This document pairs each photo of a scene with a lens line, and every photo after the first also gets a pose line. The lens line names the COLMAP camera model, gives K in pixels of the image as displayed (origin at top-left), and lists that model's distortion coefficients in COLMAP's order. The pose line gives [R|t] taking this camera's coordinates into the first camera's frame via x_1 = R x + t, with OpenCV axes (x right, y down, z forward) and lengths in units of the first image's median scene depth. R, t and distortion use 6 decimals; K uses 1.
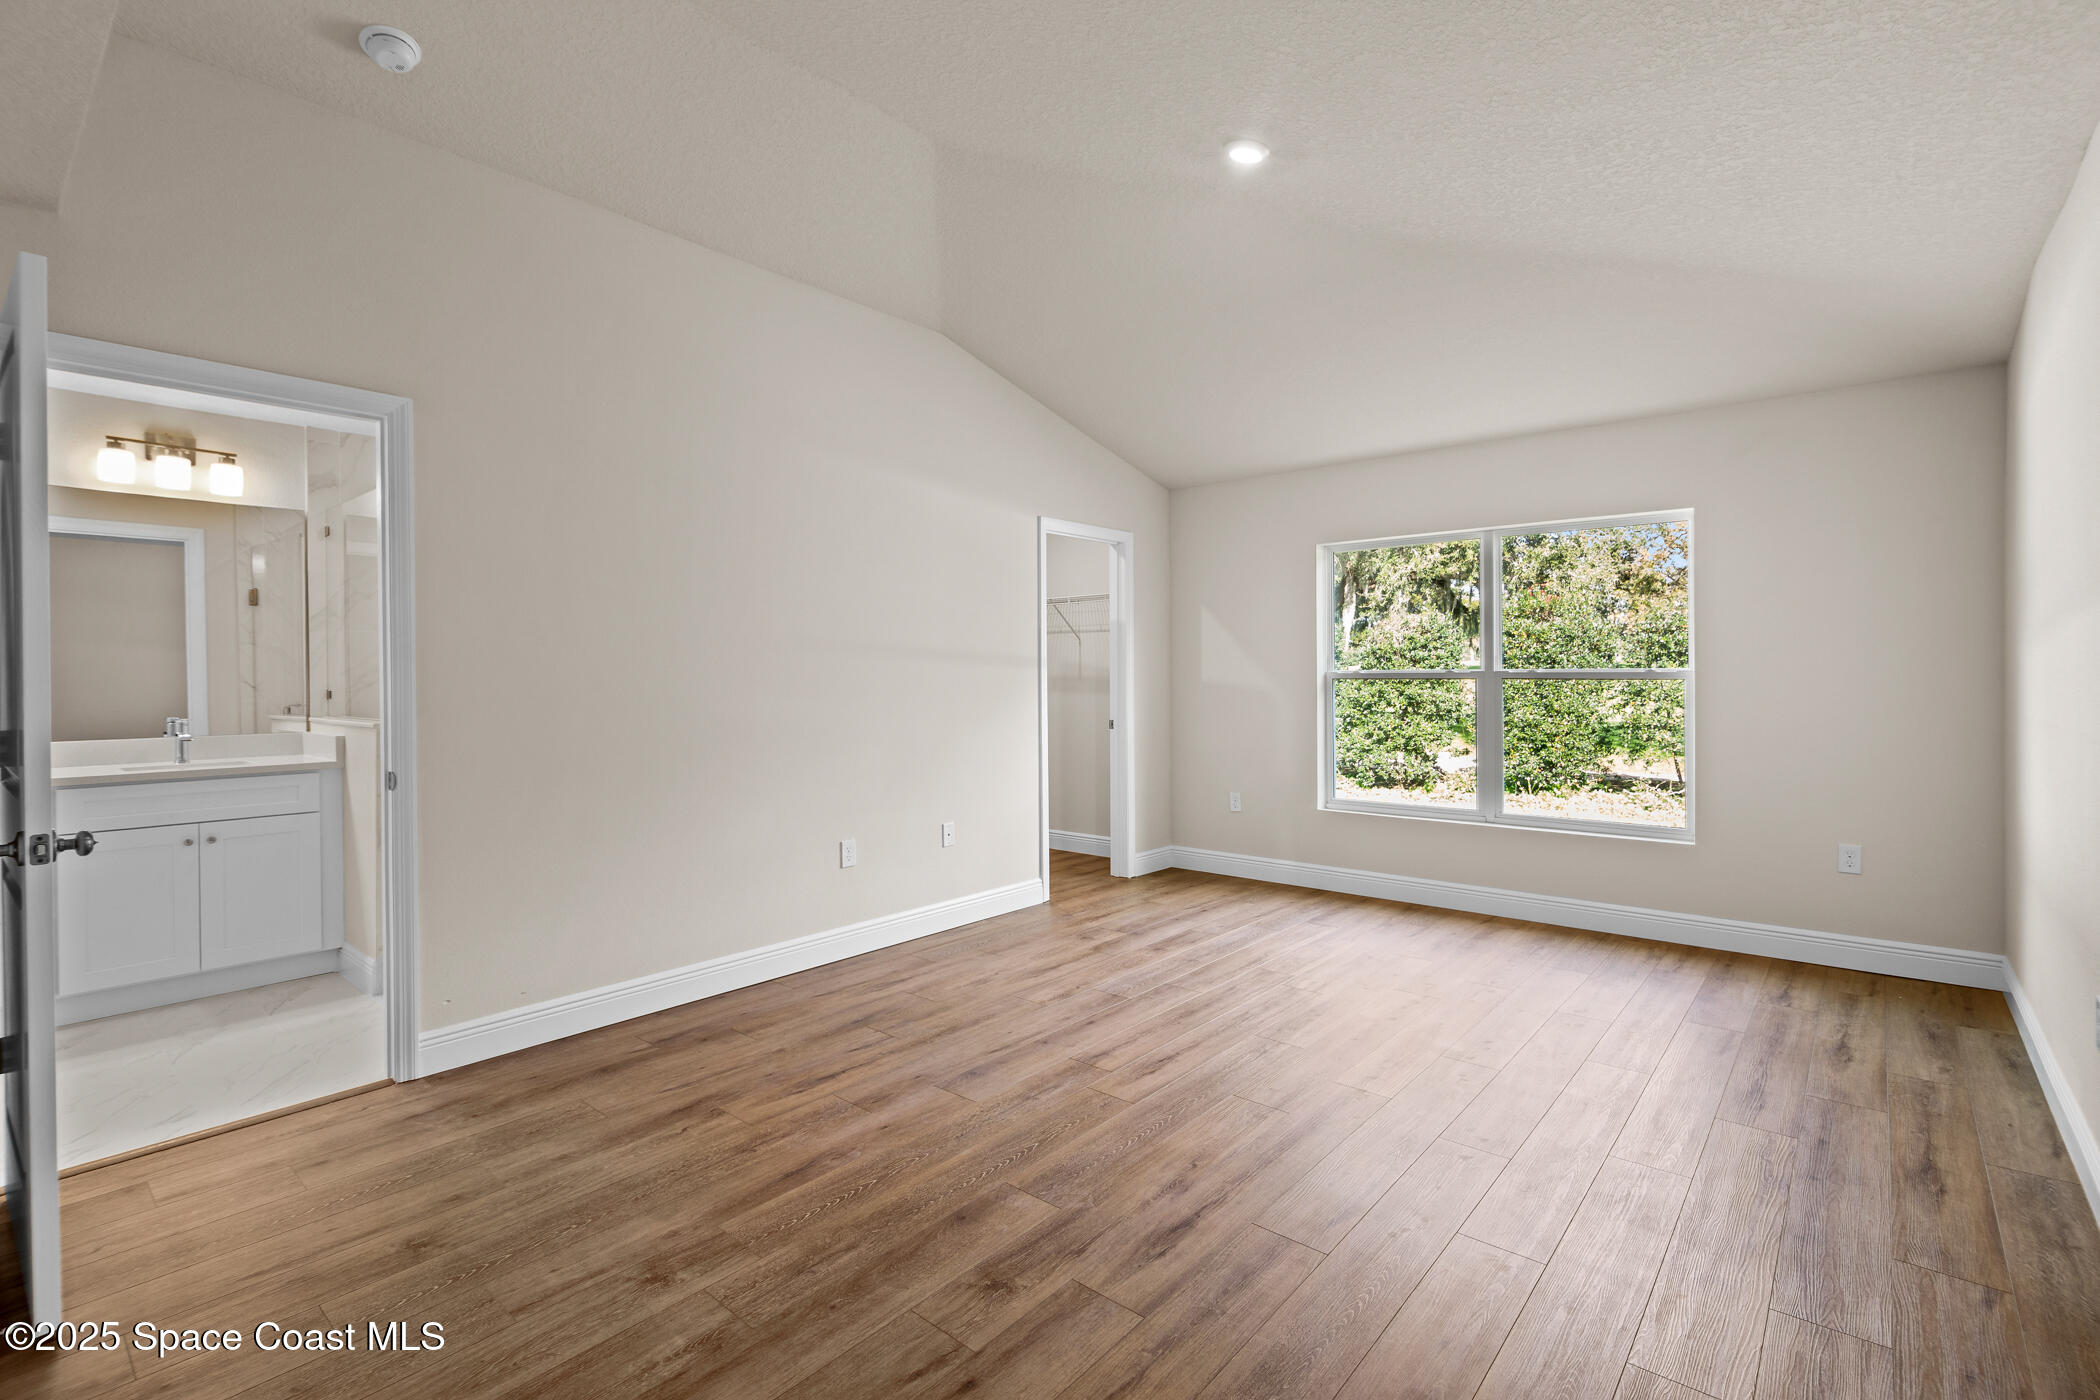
lens RADIAL K [[947.6, 0, 1069.2], [0, 947.6, 678.5], [0, 0, 1]] dist [0.002515, -0.002236]
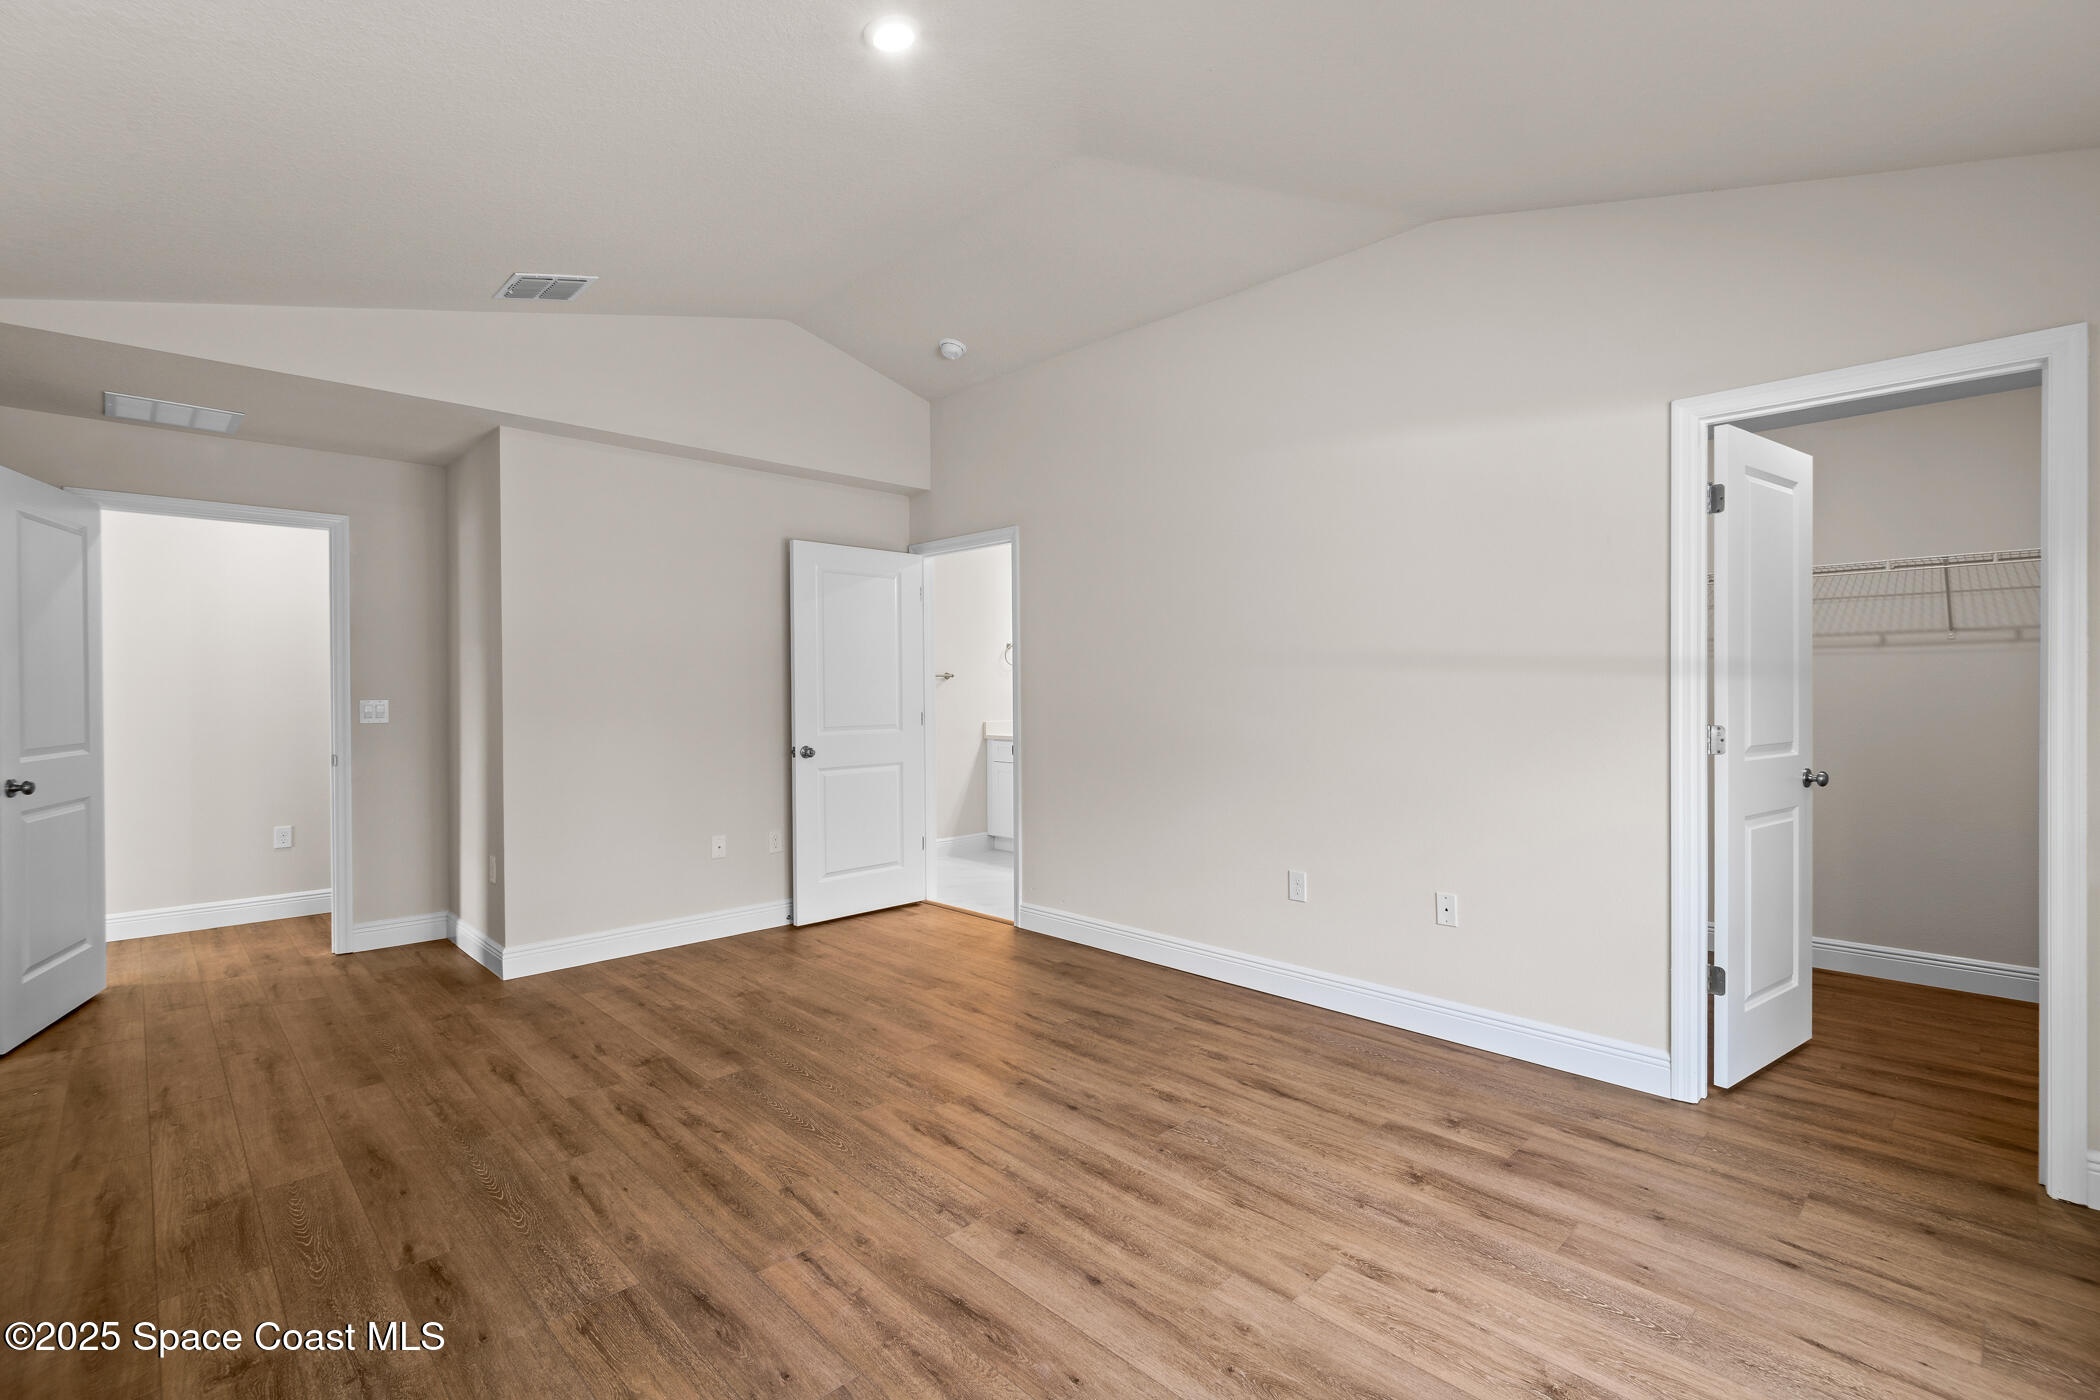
lens RADIAL K [[947.6, 0, 1062.5], [0, 947.6, 697.6], [0, 0, 1]] dist [0.002515, -0.002236]
pose [[-0.087324, 0.017309, -0.996030, 0.879547], [0.001223, 0.999850, 0.017268, -0.015250], [0.996179, 0.000290, -0.087332, 1.095450]]
